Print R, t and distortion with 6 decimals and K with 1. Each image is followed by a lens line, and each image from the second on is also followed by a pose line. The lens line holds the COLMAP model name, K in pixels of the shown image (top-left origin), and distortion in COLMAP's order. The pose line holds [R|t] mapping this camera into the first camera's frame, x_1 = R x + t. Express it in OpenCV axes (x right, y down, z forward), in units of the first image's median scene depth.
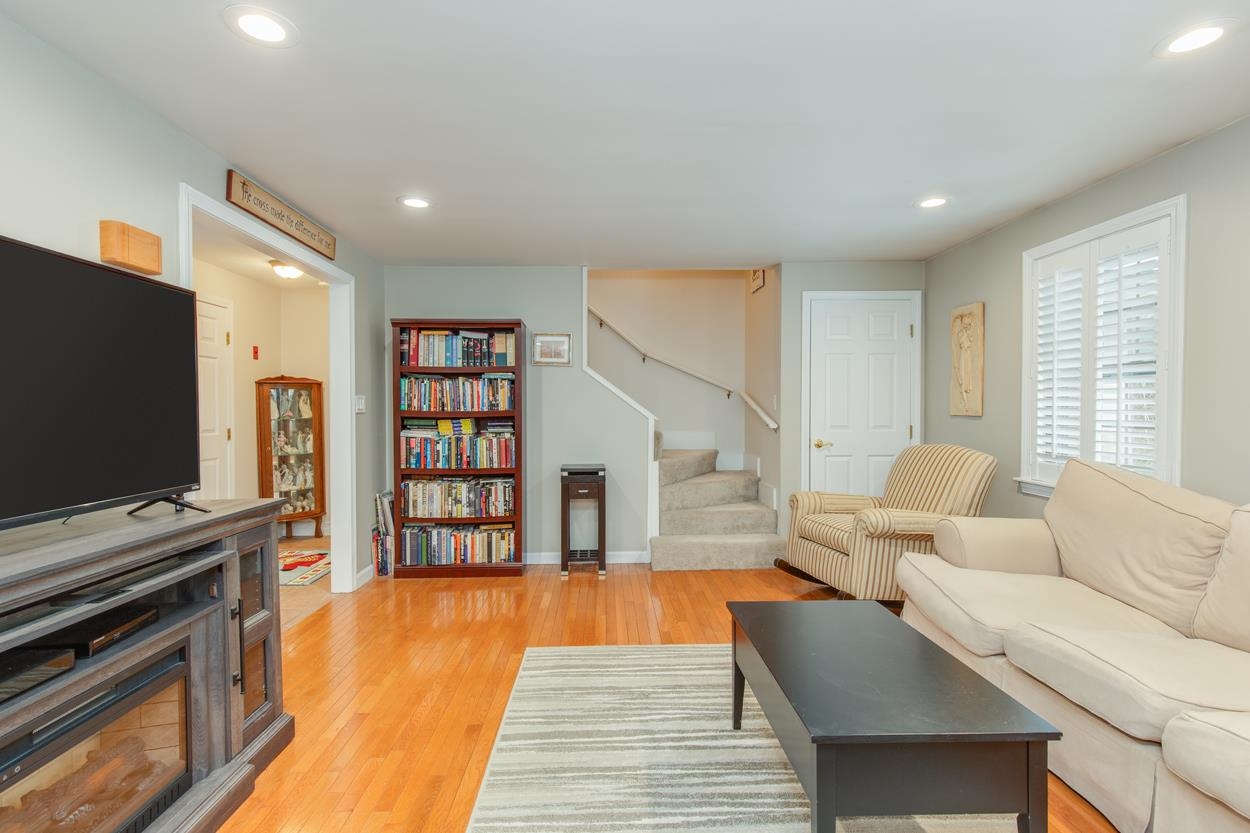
lens RADIAL K [[592.7, 0, 621.6], [0, 592.7, 424.1], [0, 0, 1]] dist [0.013595, -0.003300]
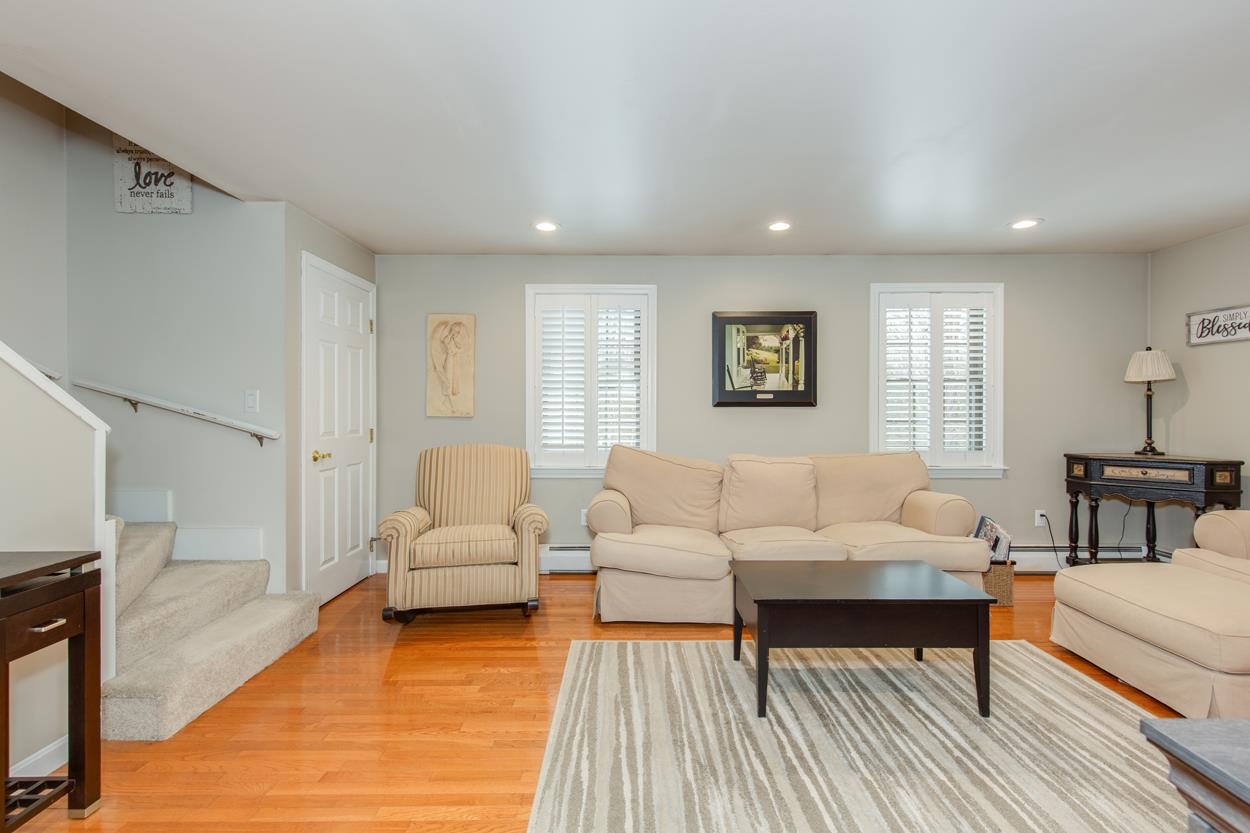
lens RADIAL K [[582.4, 0, 618.3], [0, 582.4, 415.2], [0, 0, 1]] dist [0.010626, -0.002167]
pose [[0.031977, -0.005578, 0.999473, -0.800779], [0.027371, 0.999614, 0.004703, -0.024034], [-0.999114, 0.027206, 0.032117, 1.162055]]
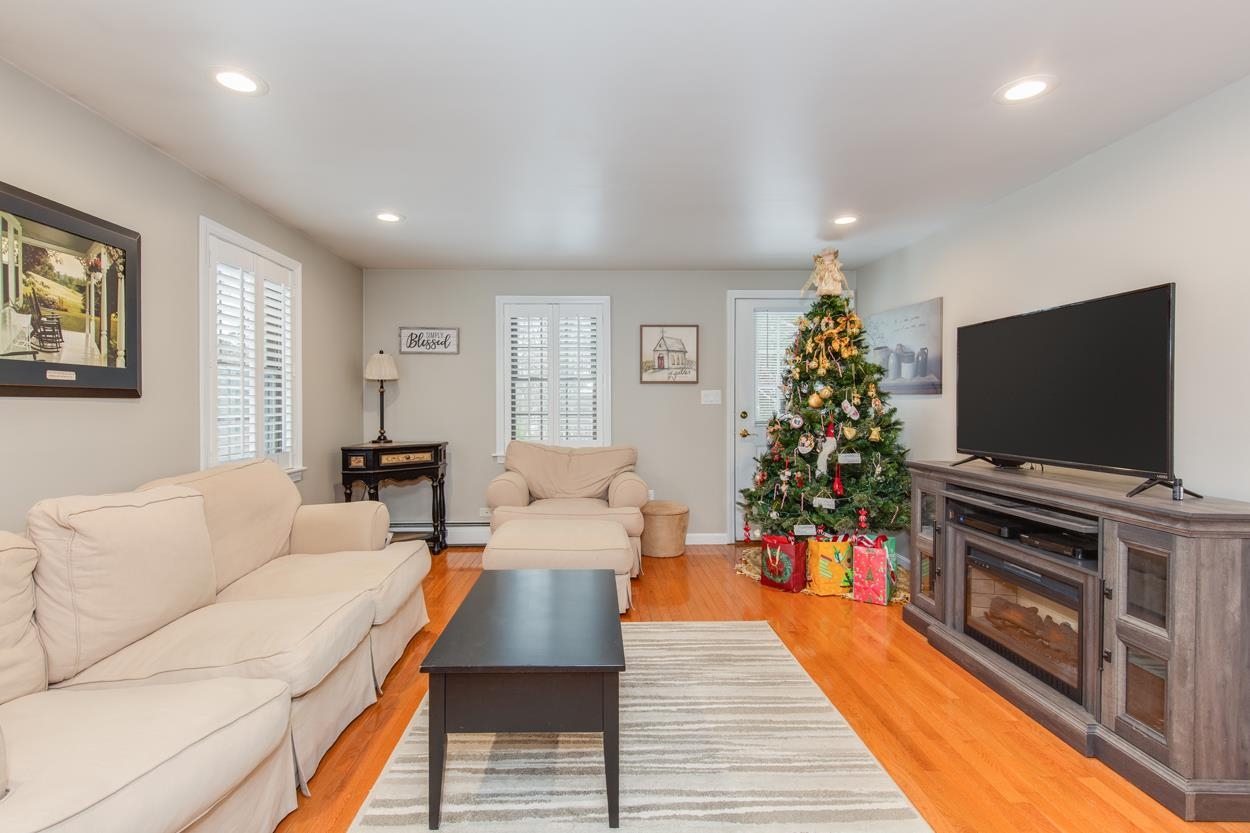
lens RADIAL K [[582.4, 0, 616.5], [0, 582.4, 406.0], [0, 0, 1]] dist [0.010626, -0.002167]
pose [[-0.999994, 0.003052, -0.001513, 0.183462], [0.003008, 0.999584, 0.028676, -0.038642], [0.001600, 0.028671, -0.999588, 1.667707]]
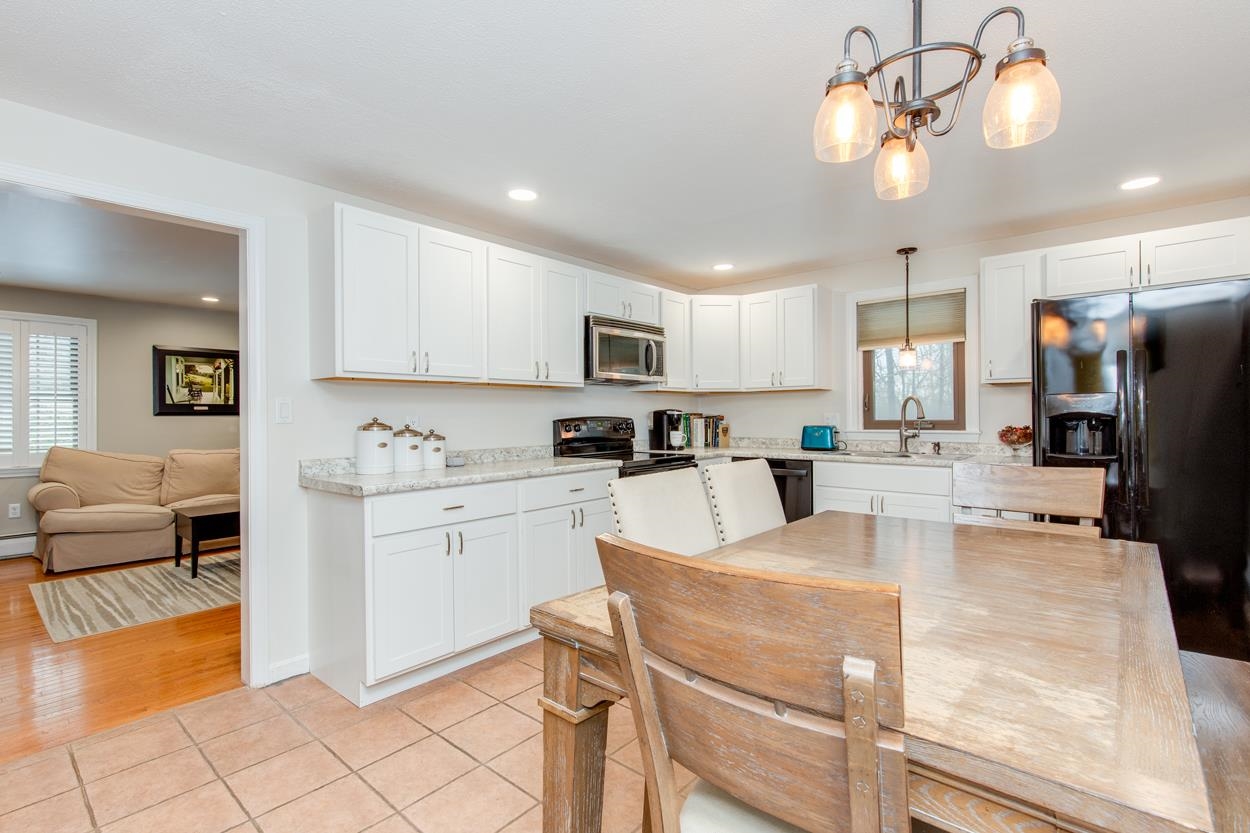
lens RADIAL K [[582.4, 0, 634.0], [0, 582.4, 412.0], [0, 0, 1]] dist [0.010626, -0.002167]
pose [[-0.743239, 0.014051, 0.668878, -2.119447], [0.028492, 0.999537, 0.010663, -0.017891], [-0.668419, 0.026983, -0.743295, 1.405685]]
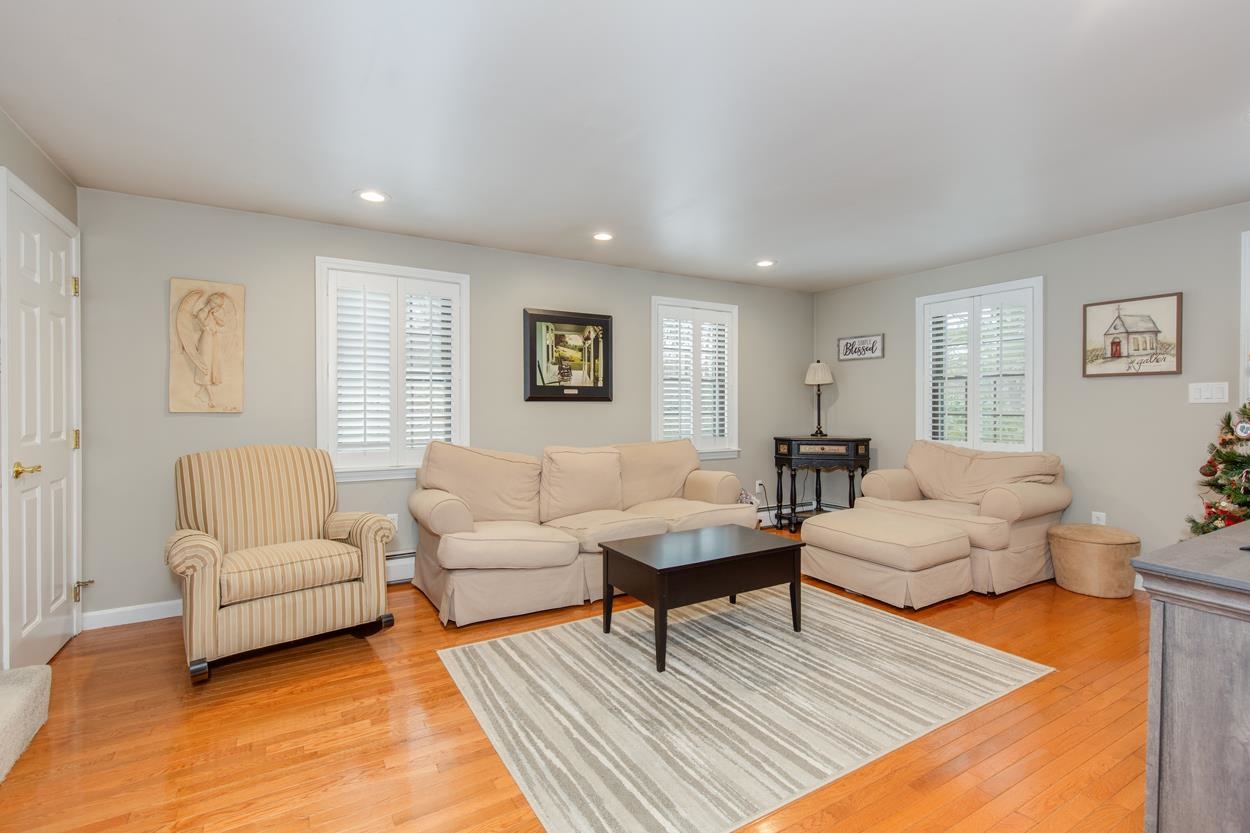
lens RADIAL K [[582.4, 0, 628.7], [0, 582.4, 414.7], [0, 0, 1]] dist [0.010626, -0.002167]
pose [[-0.493867, -0.008975, 0.869491, -0.752846], [0.025967, 0.999349, 0.025065, -0.028487], [-0.869150, 0.034957, -0.493312, 1.556347]]
